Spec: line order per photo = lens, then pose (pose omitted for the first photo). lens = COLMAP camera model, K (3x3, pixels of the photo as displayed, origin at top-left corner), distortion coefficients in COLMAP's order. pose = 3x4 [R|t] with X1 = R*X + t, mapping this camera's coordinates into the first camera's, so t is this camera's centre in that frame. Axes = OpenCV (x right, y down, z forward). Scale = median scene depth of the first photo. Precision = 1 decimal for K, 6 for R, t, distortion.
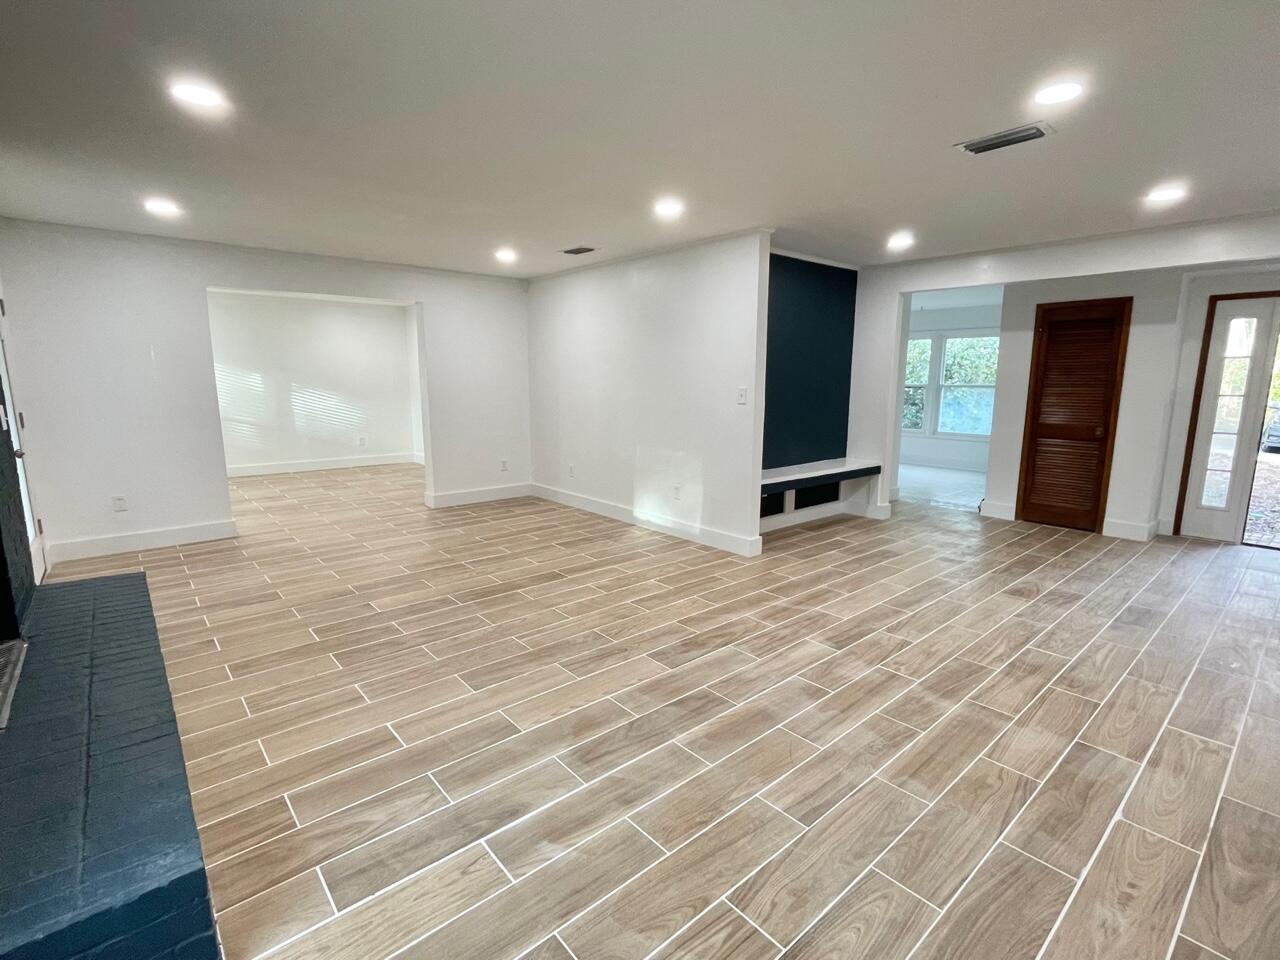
lens RADIAL K [[590.7, 0, 640.0], [0, 590.7, 480.0], [0, 0, 1]] dist [0.000706, 0.000027]
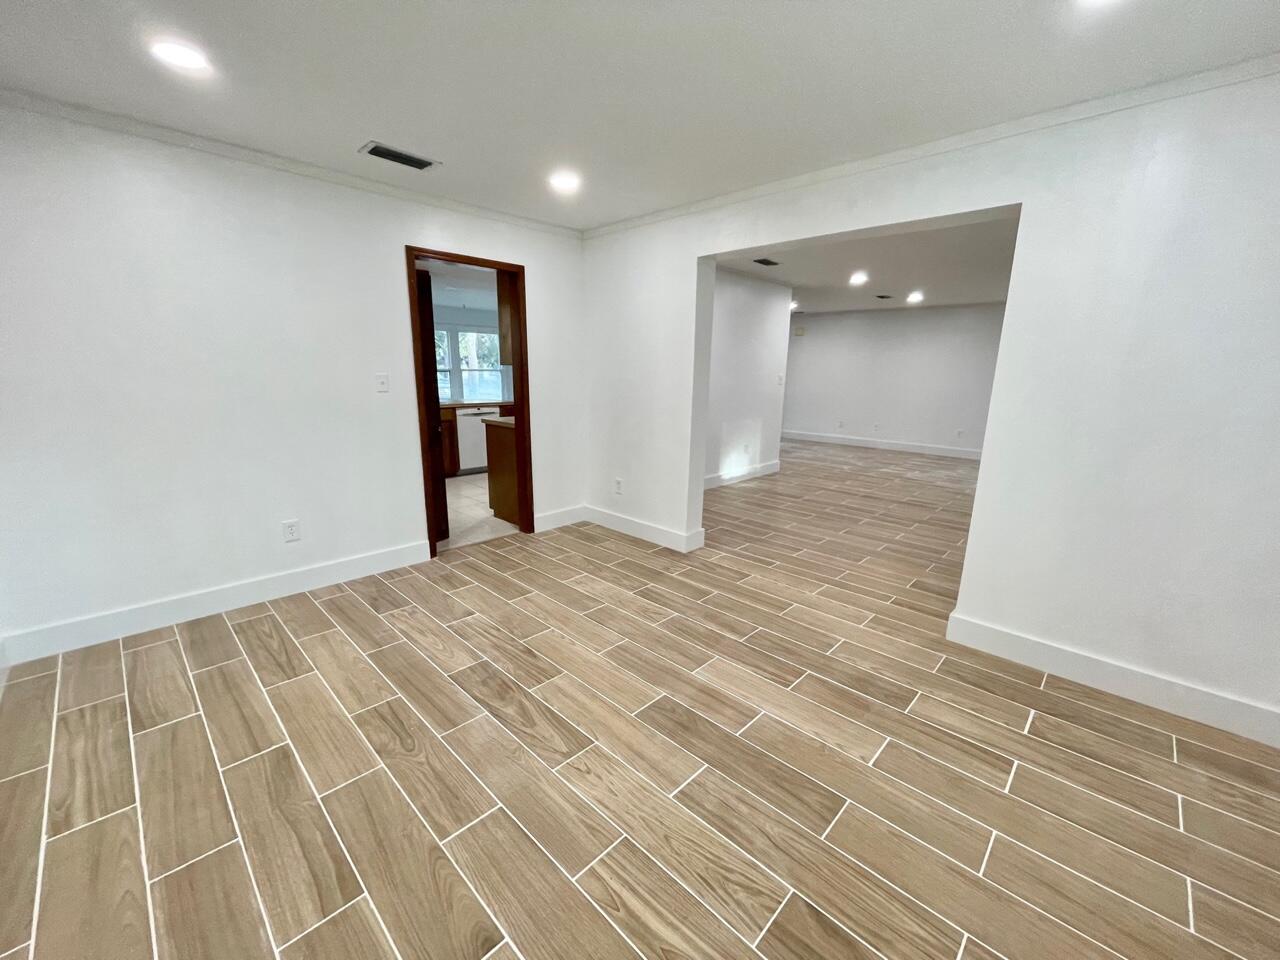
lens RADIAL K [[519.7, 0, 640.0], [0, 519.7, 480.0], [0, 0, 1]] dist [-0.000865, -0.000231]
pose [[-0.100908, -0.207548, 0.973006, -1.128333], [0.150785, 0.963510, 0.221160, -0.218752], [-0.983403, 0.169032, -0.065931, 1.323692]]
